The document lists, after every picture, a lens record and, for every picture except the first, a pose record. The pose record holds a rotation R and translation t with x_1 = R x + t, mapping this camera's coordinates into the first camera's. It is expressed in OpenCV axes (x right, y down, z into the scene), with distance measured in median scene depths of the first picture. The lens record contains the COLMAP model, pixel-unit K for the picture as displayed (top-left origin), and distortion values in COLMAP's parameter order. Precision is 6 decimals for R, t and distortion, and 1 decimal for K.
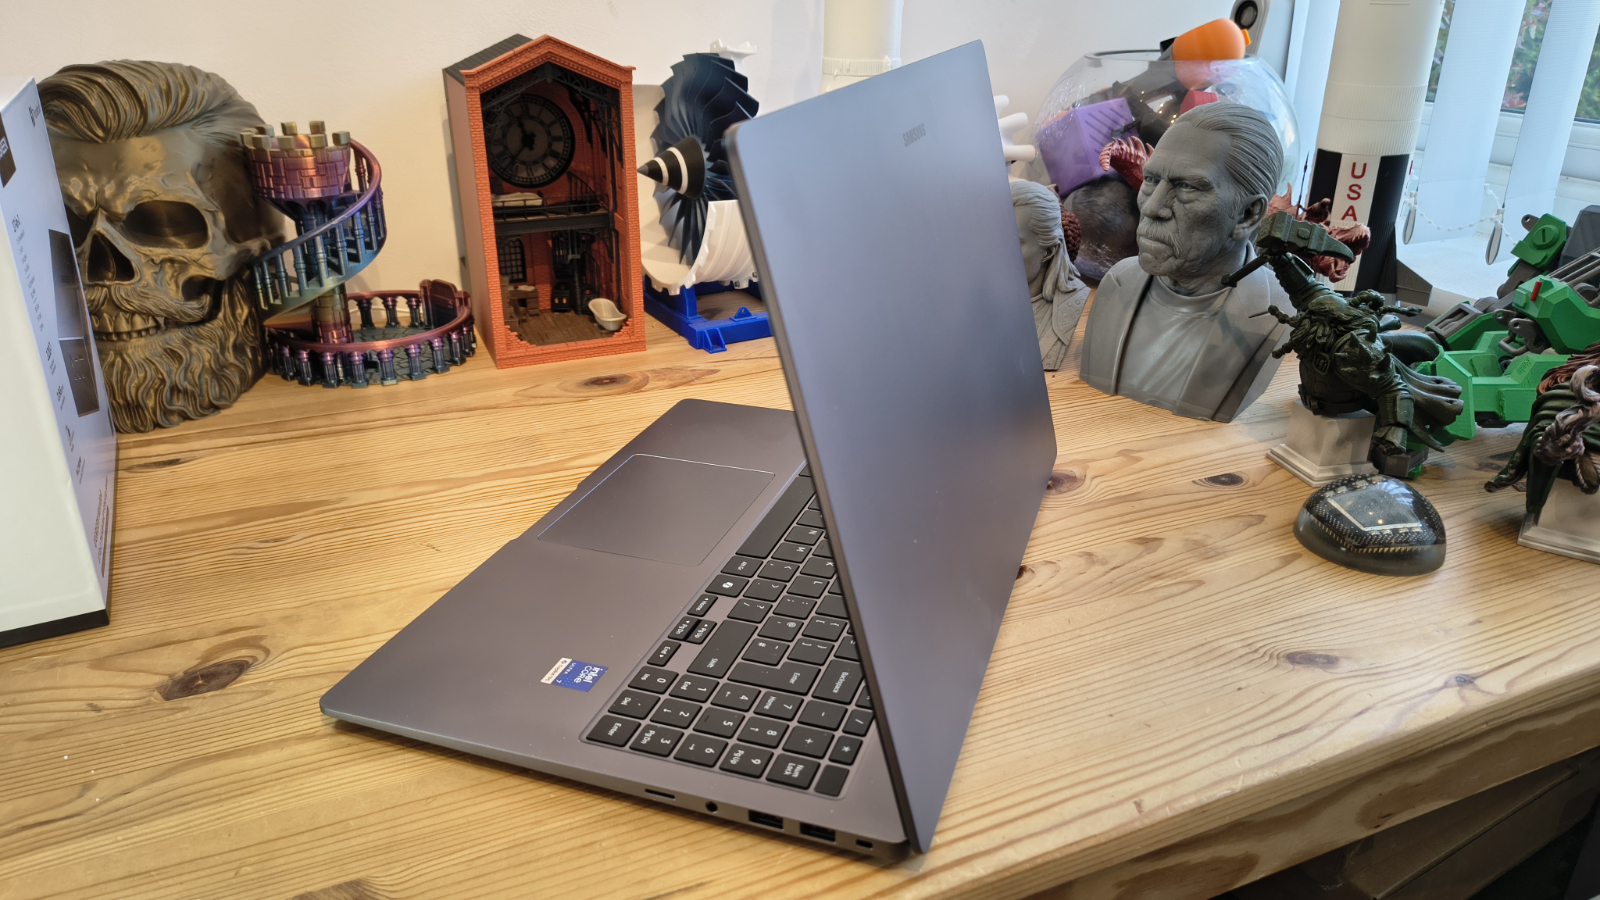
lens RADIAL K [[1130.9, 0, 806.4], [0, 1130.9, 413.6], [0, 0, 1]] dist [0.021423, -0.031237]
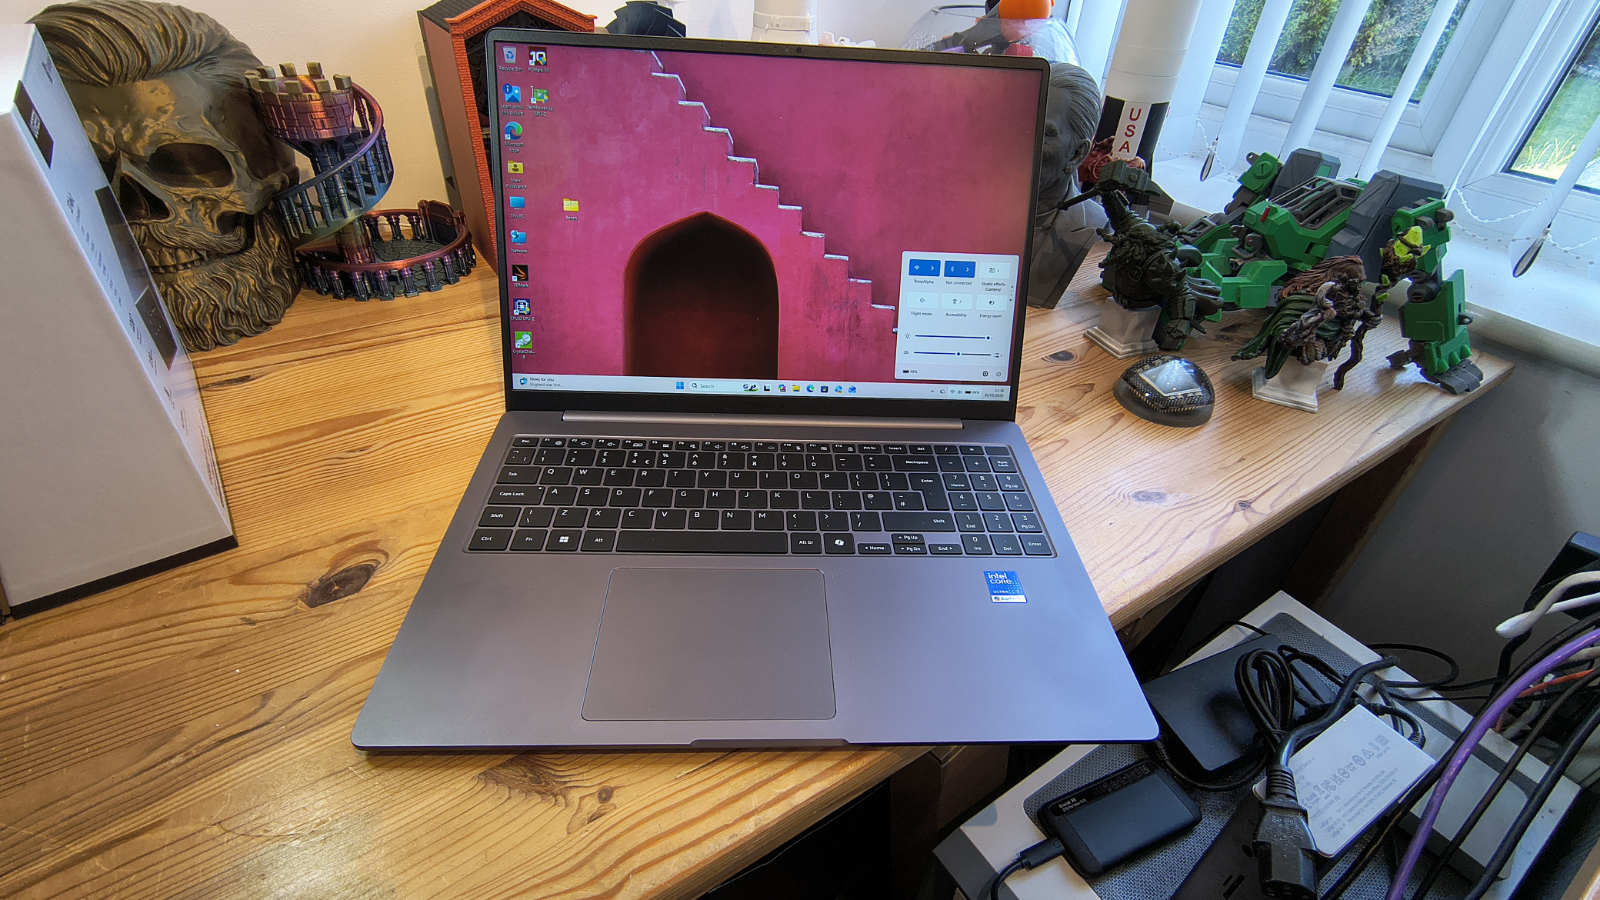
lens RADIAL K [[758.2, 0, 803.3], [0, 758.2, 444.4], [0, 0, 1]] dist [-0.003400, 0.001903]
pose [[0.983534, -0.063576, 0.169170, -0.115115], [0.020301, 0.969021, 0.246141, -0.072554], [-0.179578, -0.238654, 0.954356, 0.114670]]
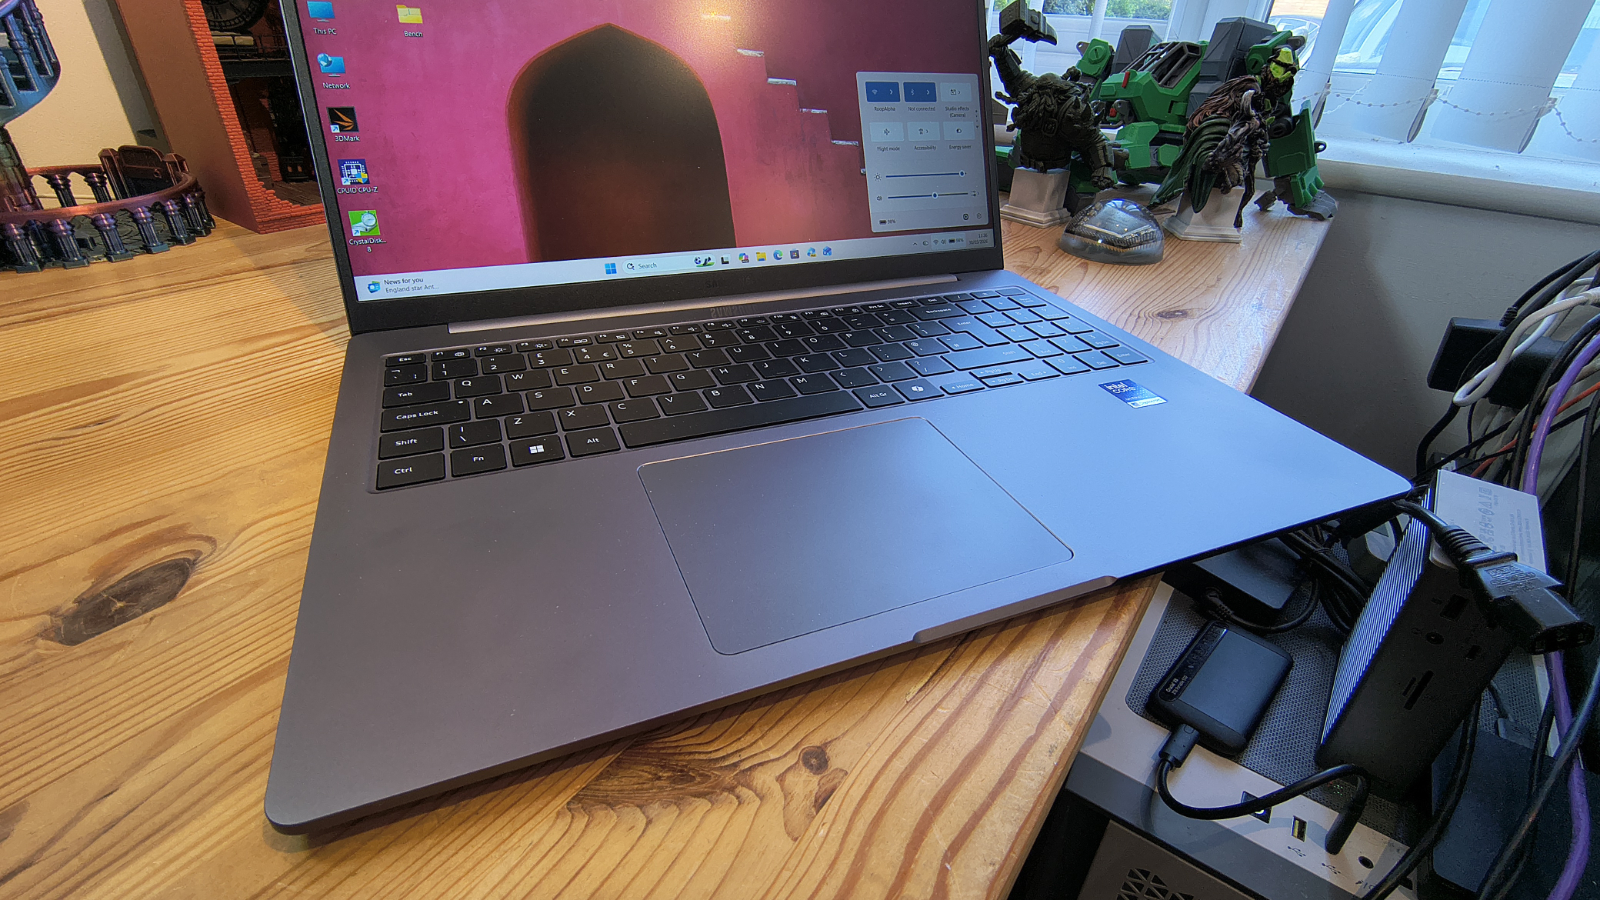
lens RADIAL K [[758.2, 0, 802.3], [0, 758.2, 445.0], [0, 0, 1]] dist [-0.003400, 0.001903]
pose [[0.858314, -0.233672, 0.456831, -0.261338], [0.160115, 0.967805, 0.194208, 0.088669], [-0.487504, -0.093546, 0.868095, 0.311837]]
